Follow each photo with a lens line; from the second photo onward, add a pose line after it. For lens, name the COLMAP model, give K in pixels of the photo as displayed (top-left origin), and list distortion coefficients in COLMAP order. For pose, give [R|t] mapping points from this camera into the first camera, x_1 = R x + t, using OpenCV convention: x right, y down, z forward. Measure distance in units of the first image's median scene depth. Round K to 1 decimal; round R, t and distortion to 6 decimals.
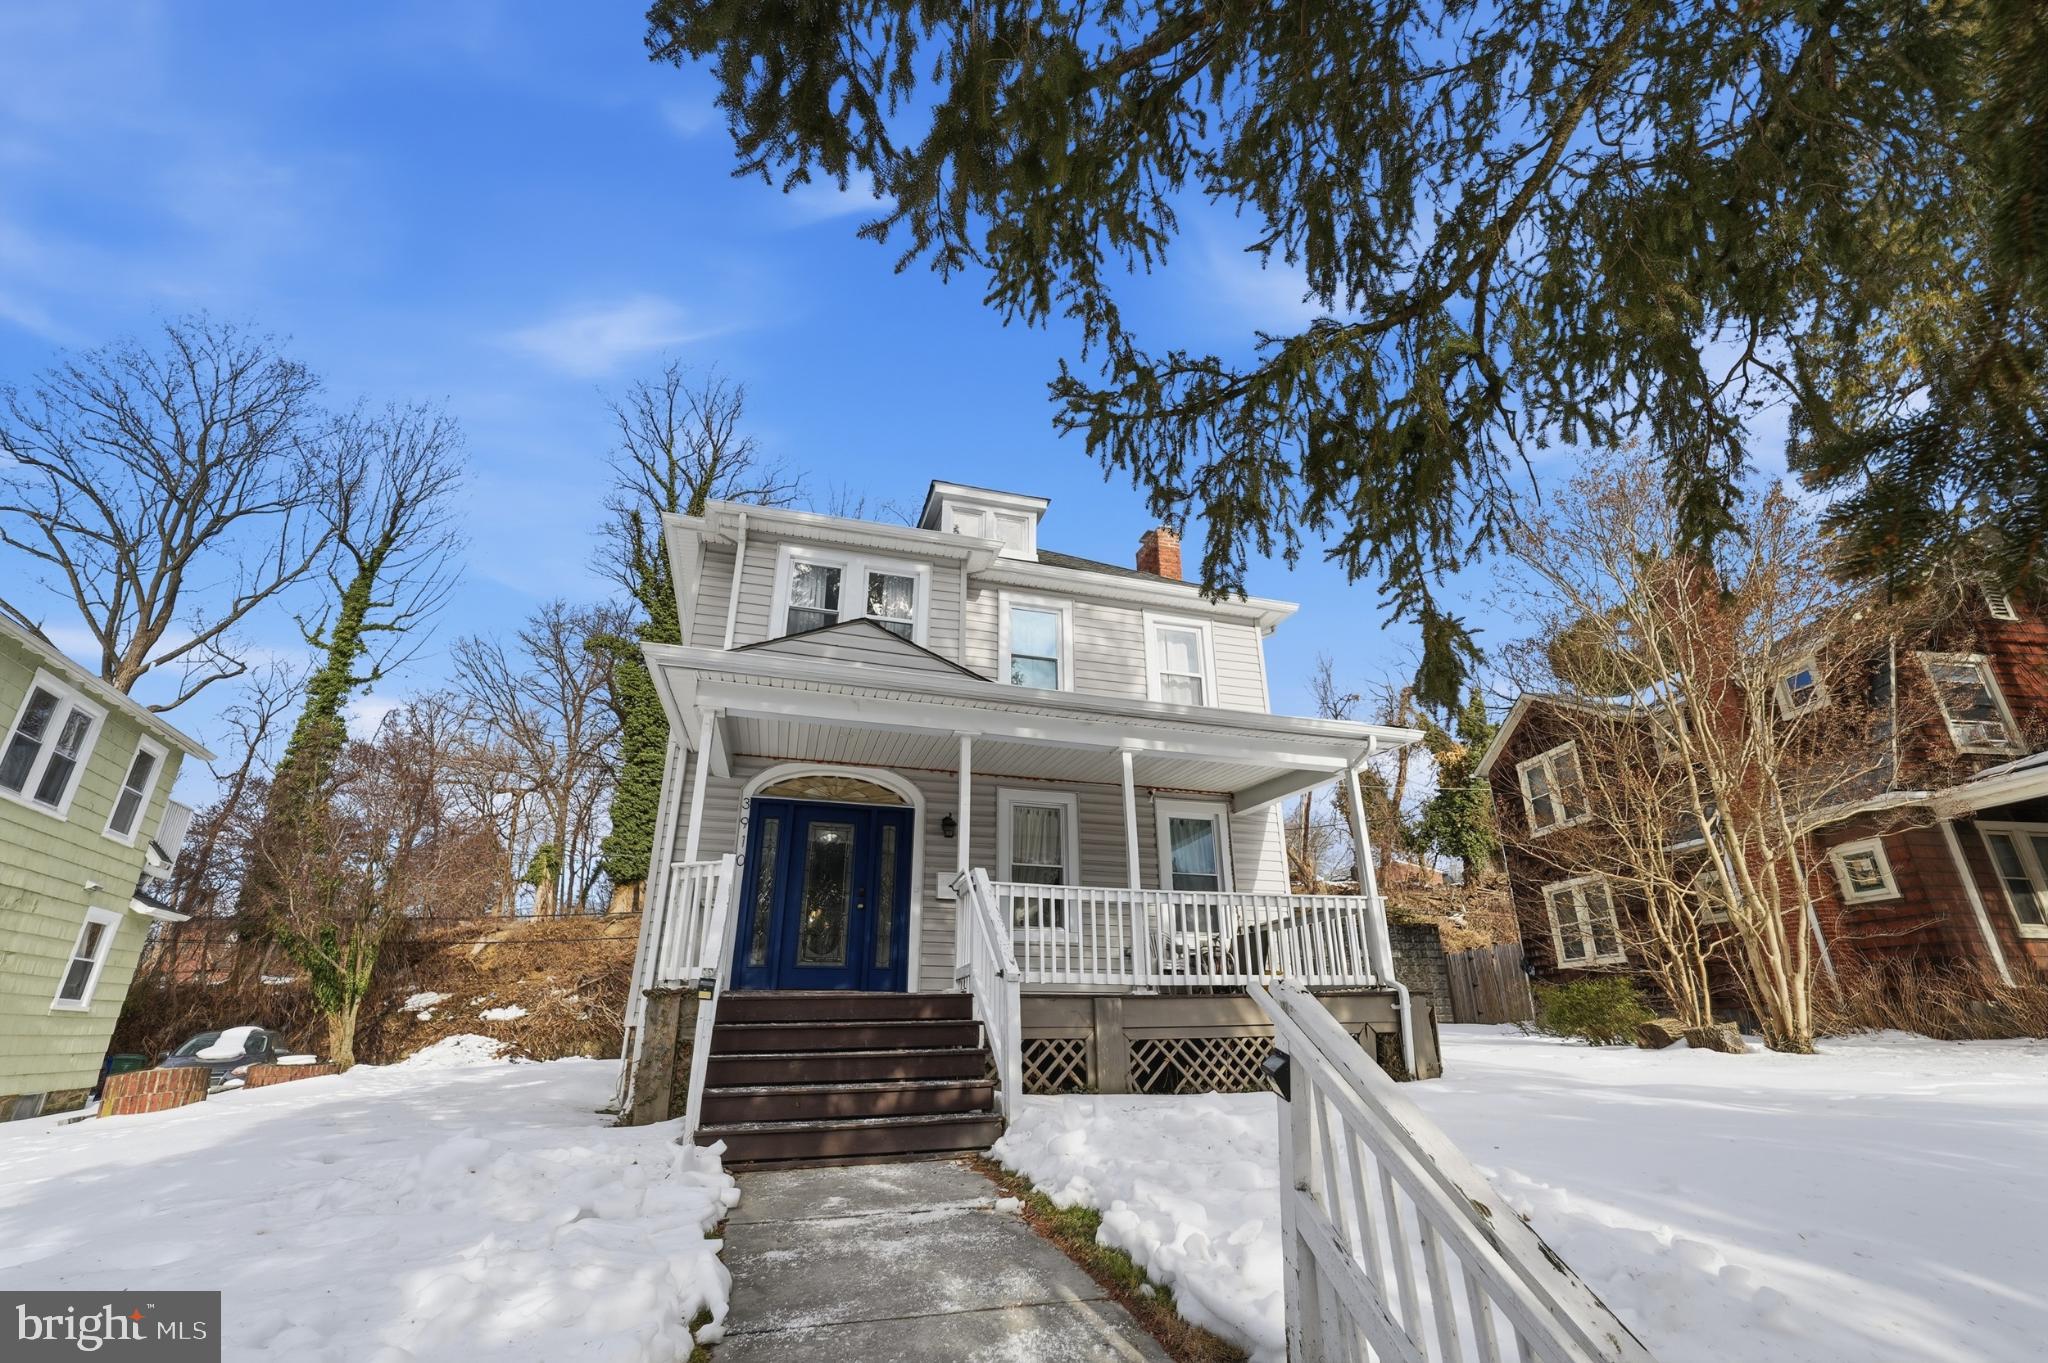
lens RADIAL K [[923.3, 0, 1021.6], [0, 923.3, 655.4], [0, 0, 1]] dist [0.000064, 0.000225]
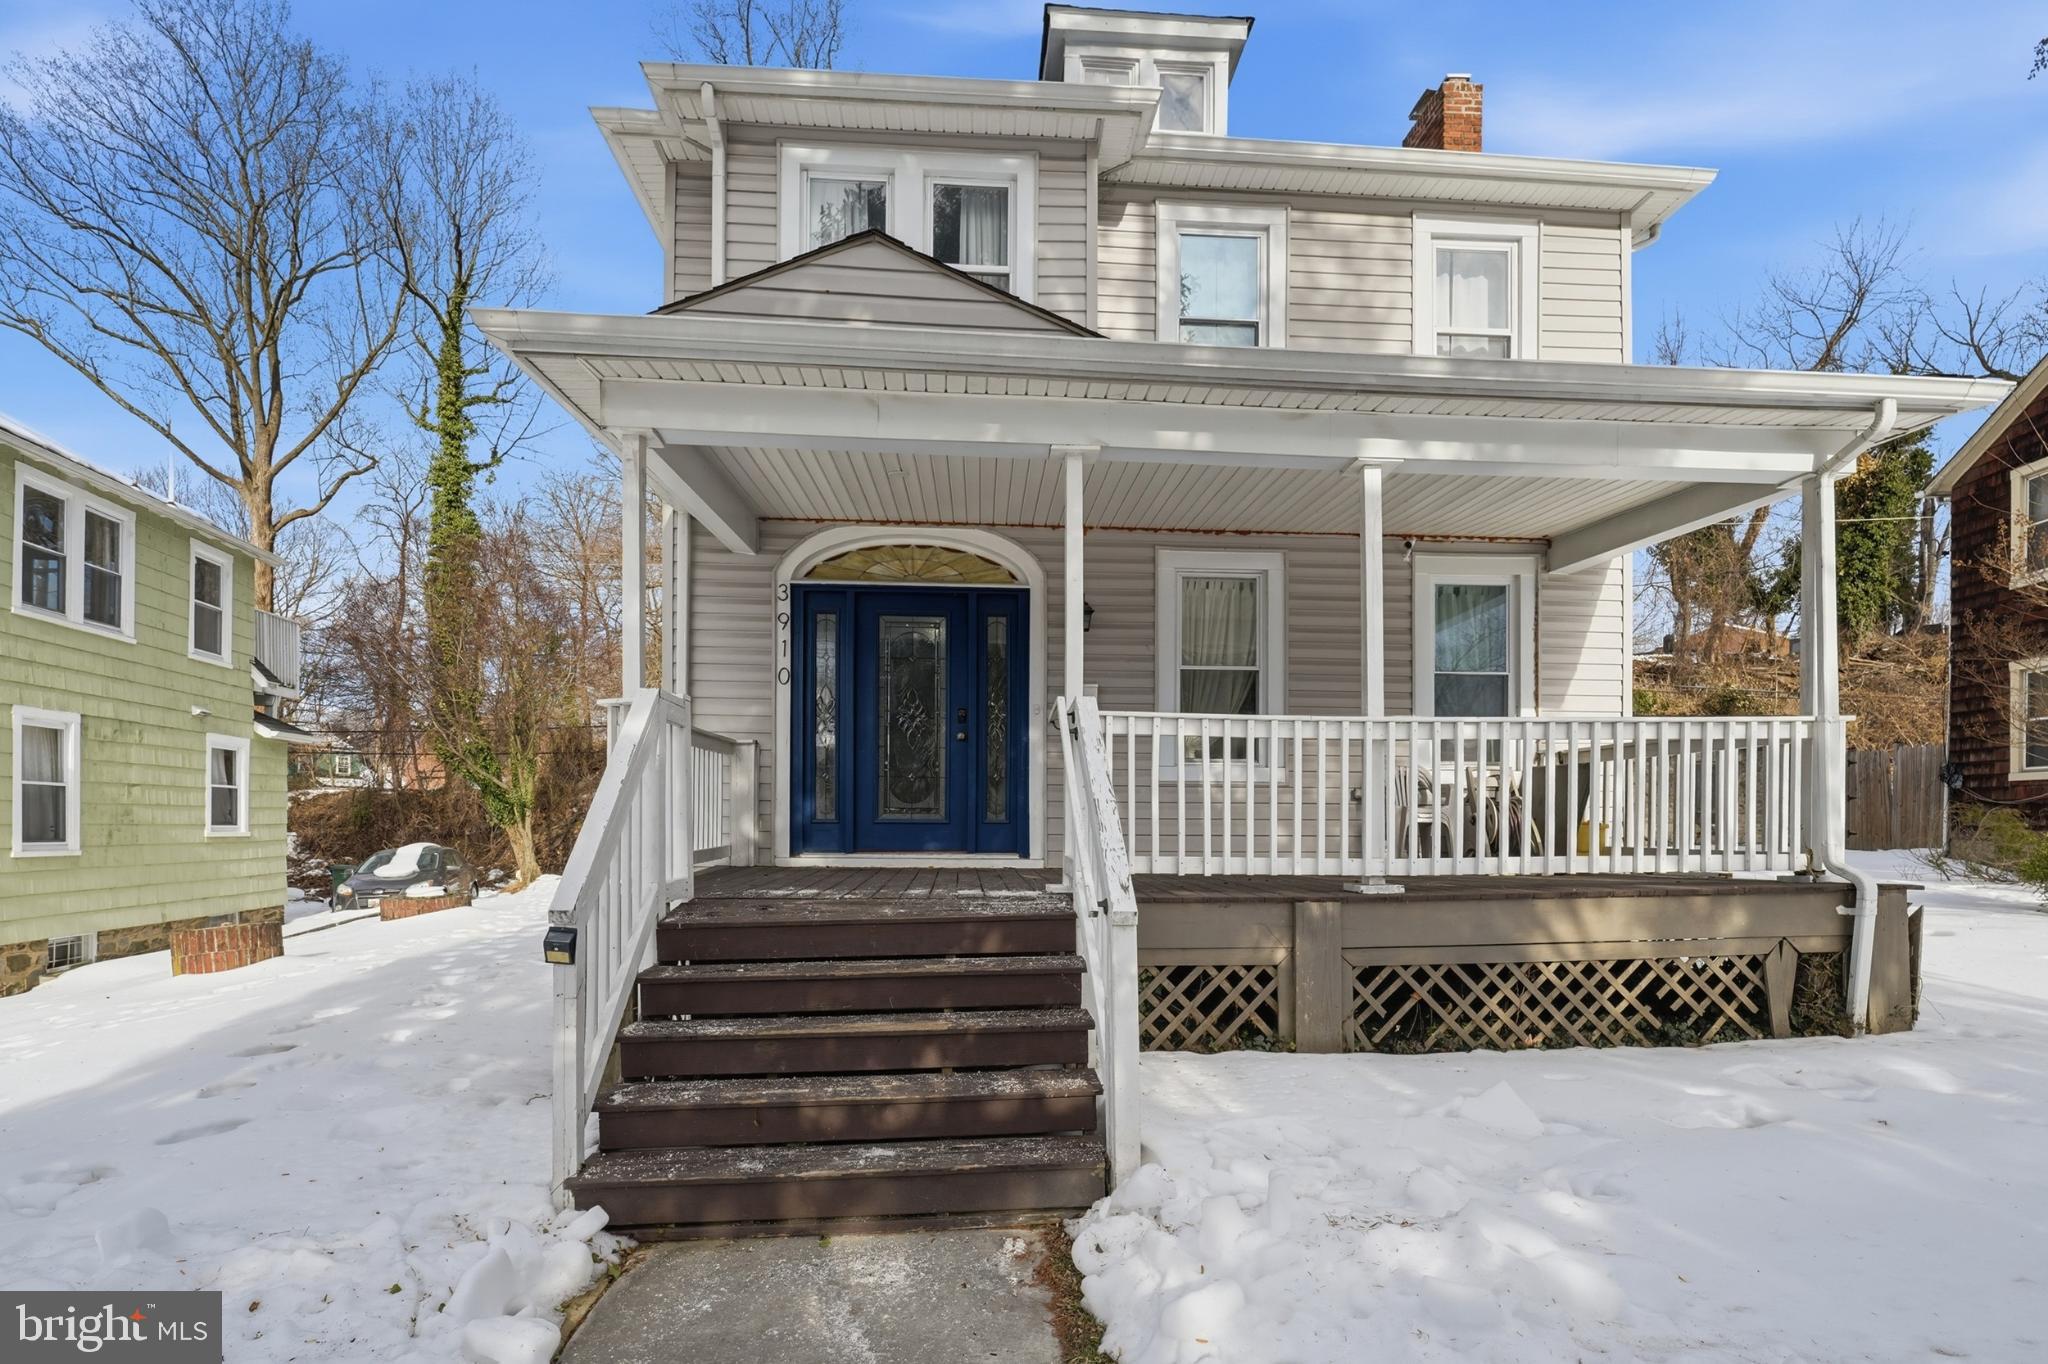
lens RADIAL K [[963.7, 0, 1074.7], [0, 963.7, 834.6], [0, 0, 1]] dist [0.000298, -0.000486]
pose [[0.984476, -0.000646, -0.175517, 0.033911], [0.072533, 0.912108, 0.403483, 0.049624], [0.159830, -0.409950, 0.897995, 0.308580]]
